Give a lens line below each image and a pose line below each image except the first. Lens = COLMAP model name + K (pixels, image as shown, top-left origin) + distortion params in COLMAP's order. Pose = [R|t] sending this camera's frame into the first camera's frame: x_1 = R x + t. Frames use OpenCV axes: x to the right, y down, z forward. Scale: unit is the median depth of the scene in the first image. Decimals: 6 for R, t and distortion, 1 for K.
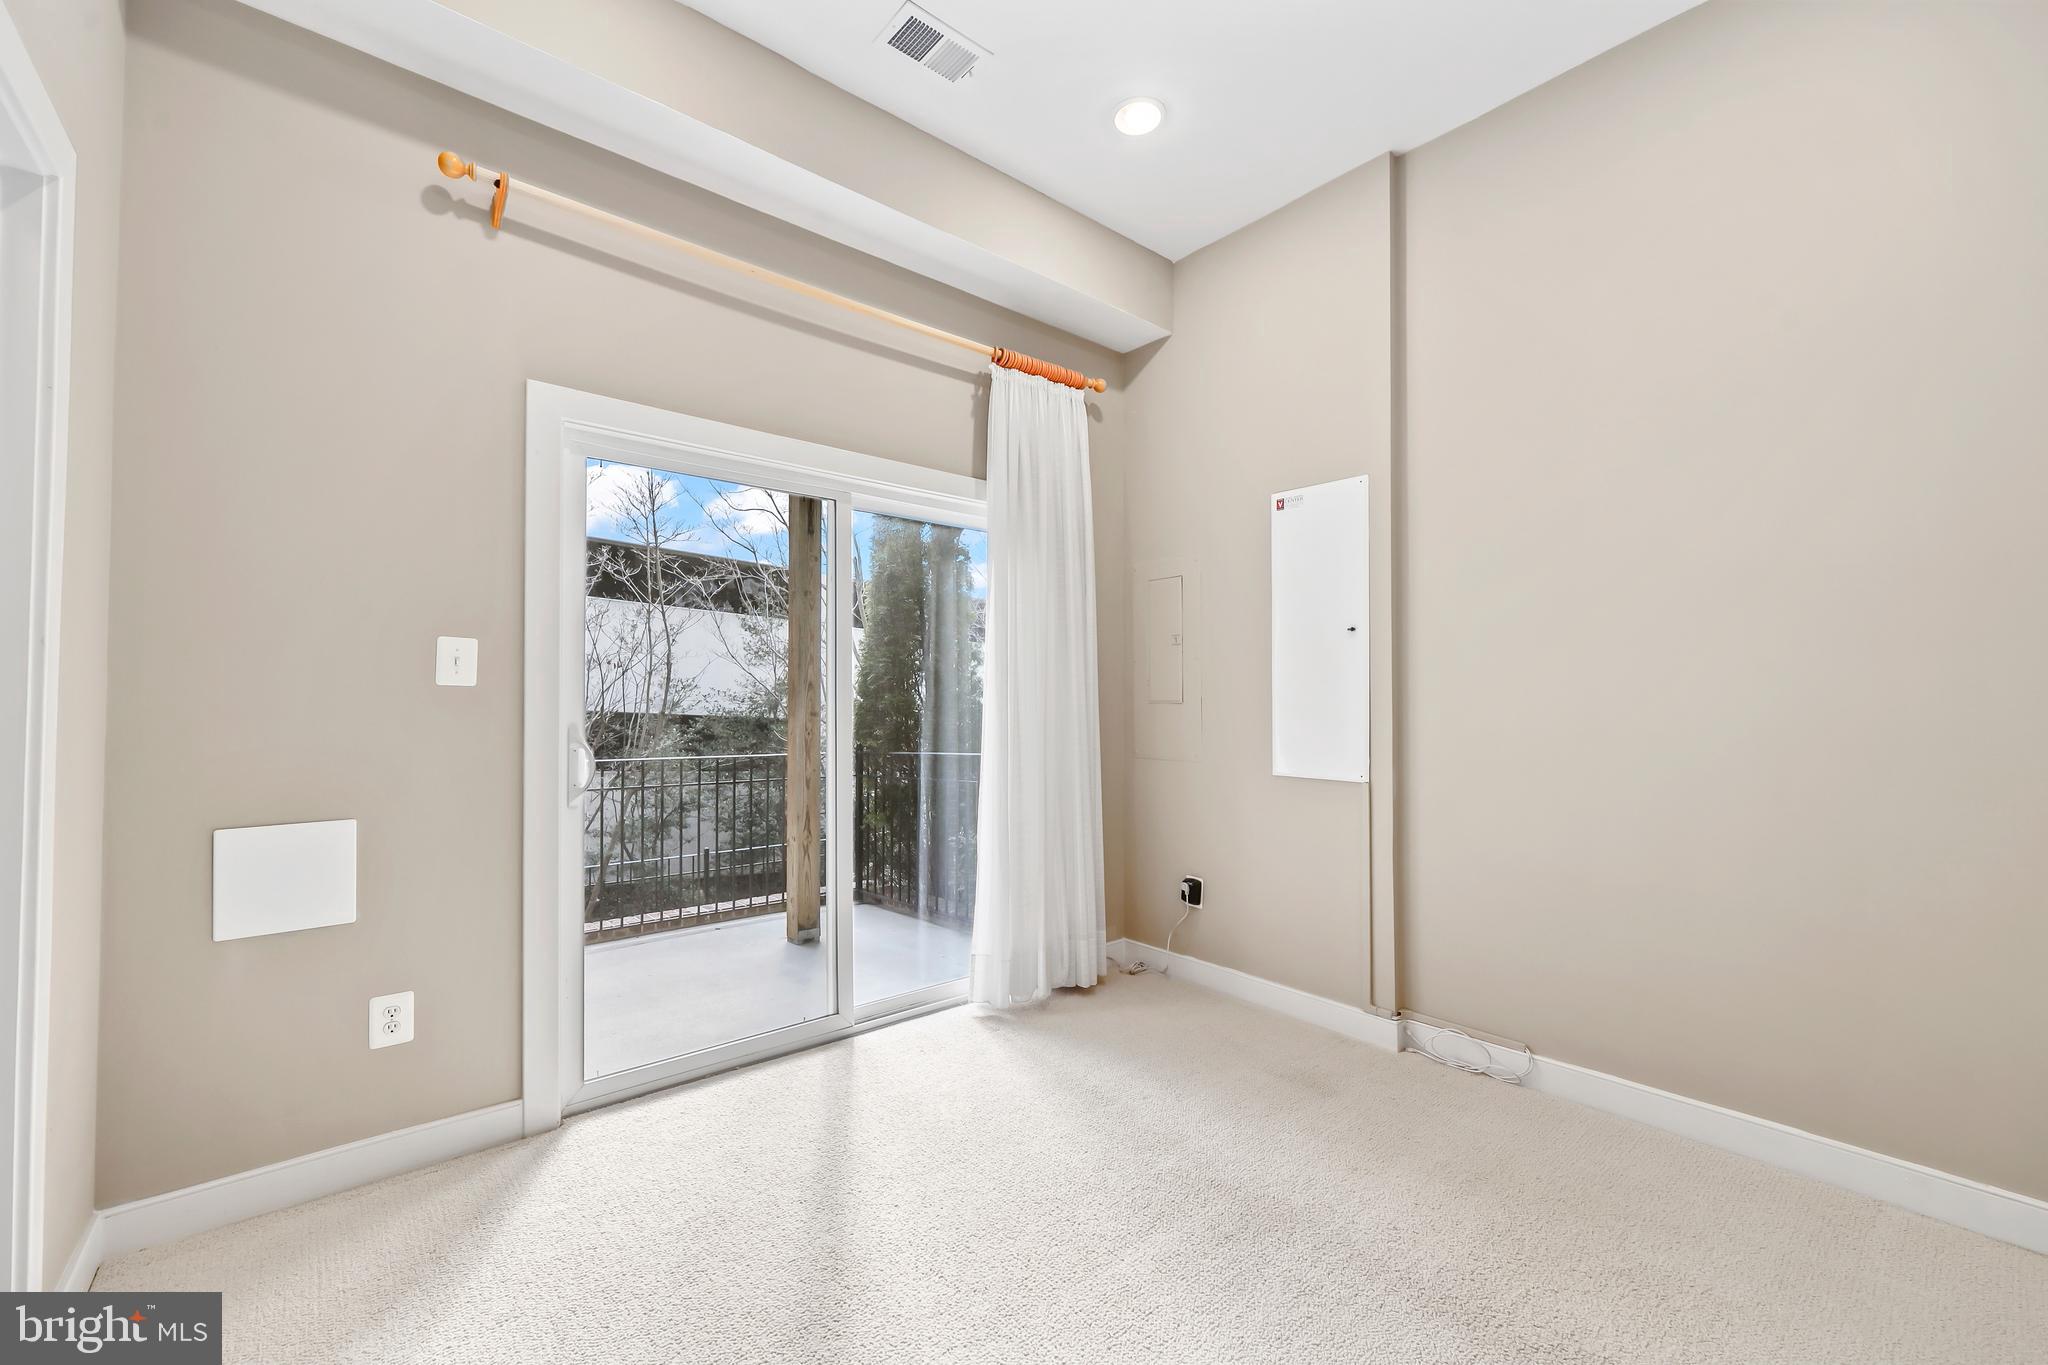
lens RADIAL K [[833.4, 0, 1034.6], [0, 833.4, 690.7], [0, 0, 1]] dist [0.000204, -0.000098]
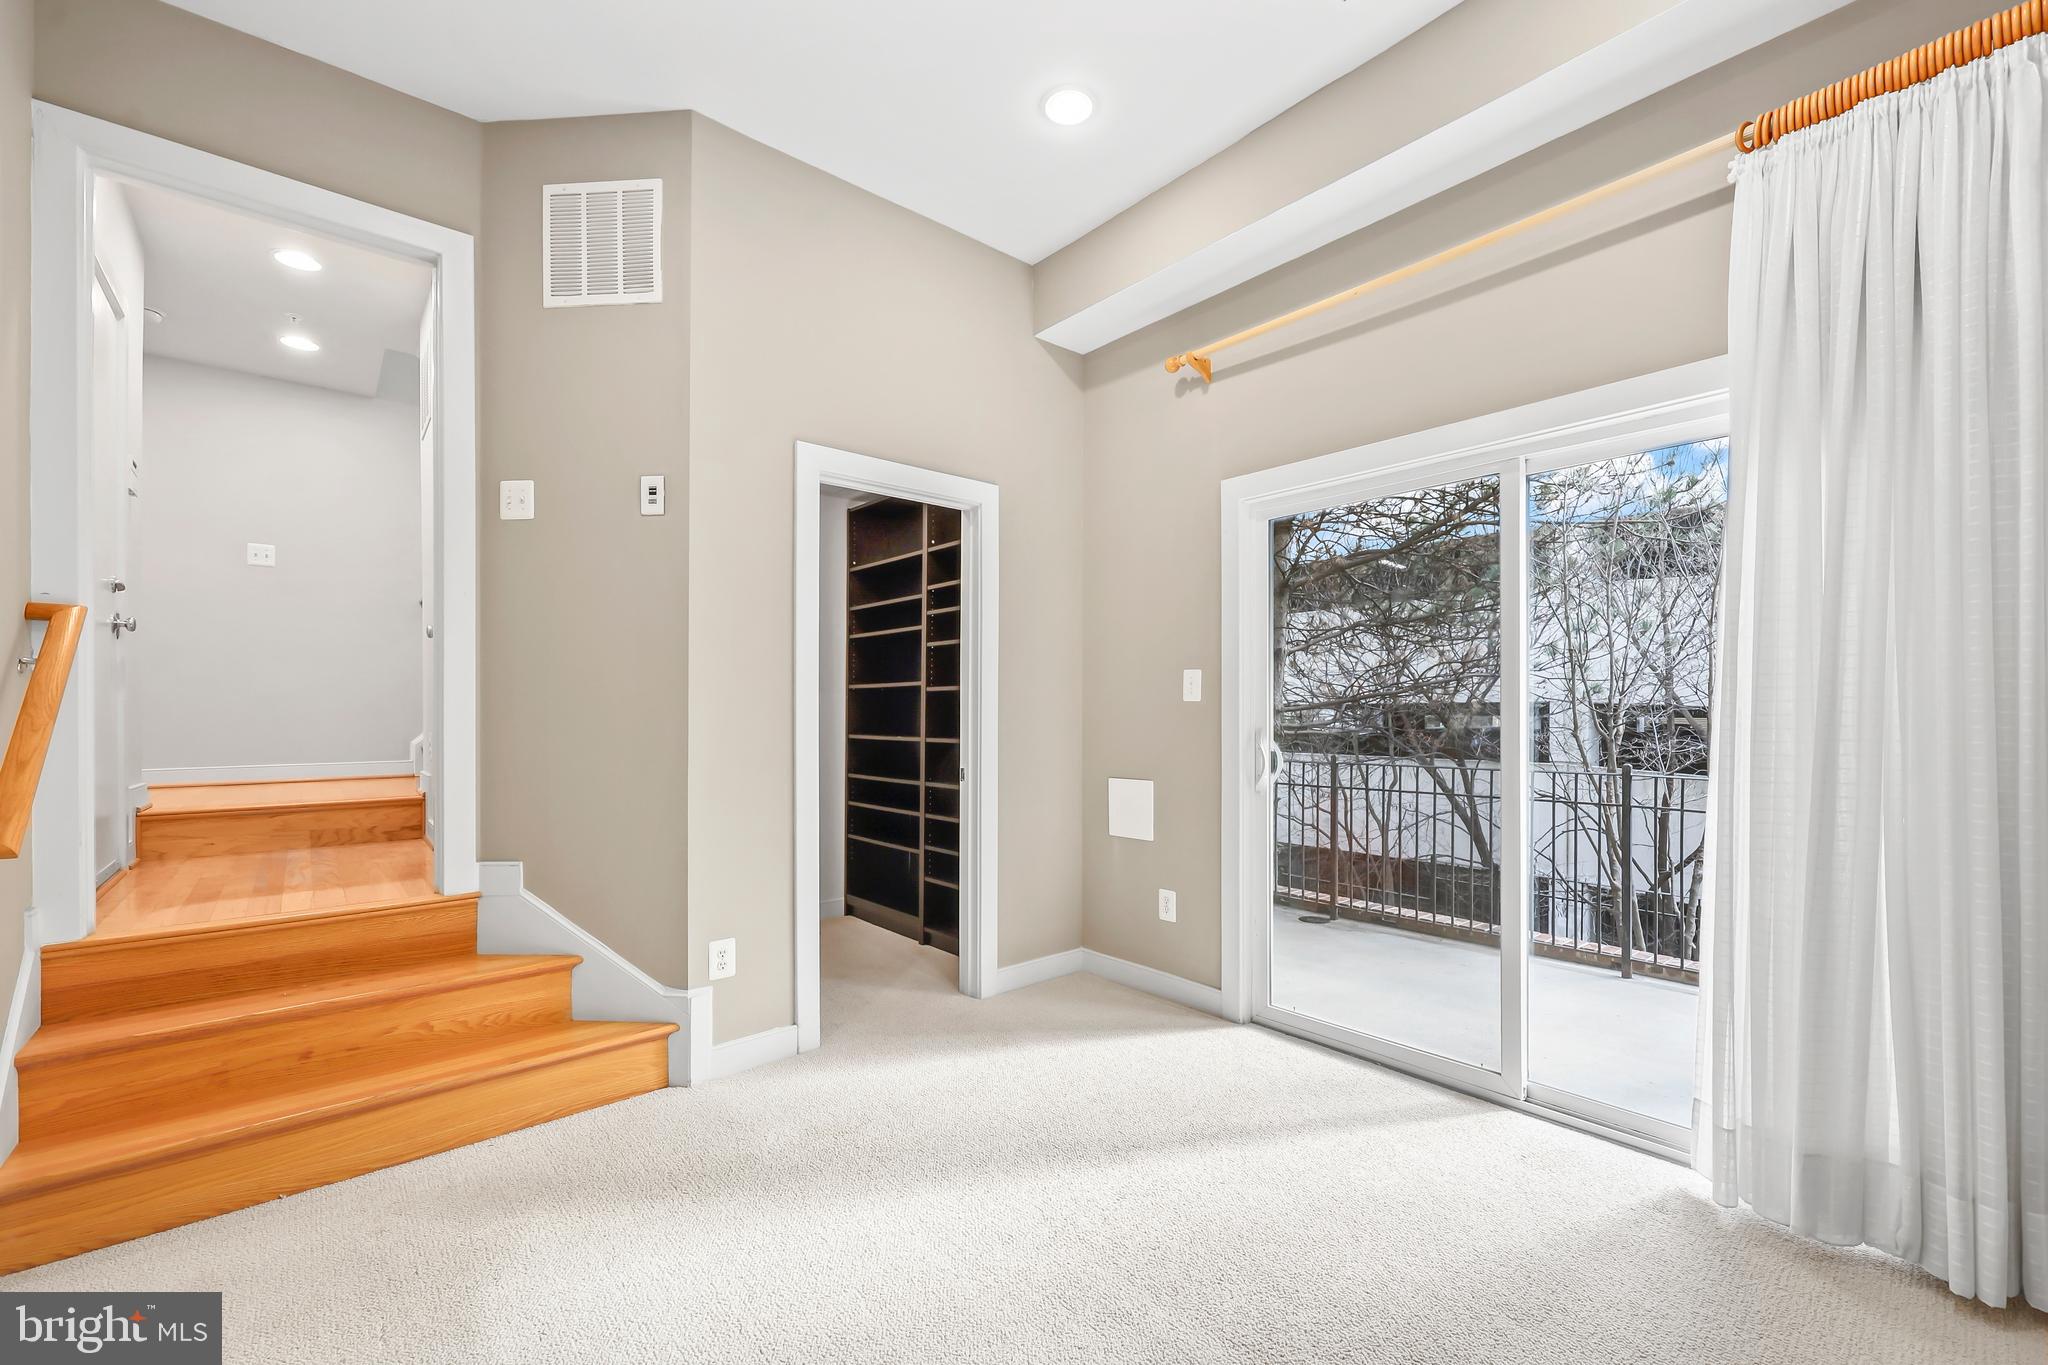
lens RADIAL K [[829.6, 0, 1027.1], [0, 829.6, 722.9], [0, 0, 1]] dist [-0.000019, -0.000034]
pose [[0.003821, 0.009963, -0.999943, 0.771155], [0.012371, 0.999873, 0.010009, 0.014262], [0.999916, -0.012408, 0.003697, 0.649951]]
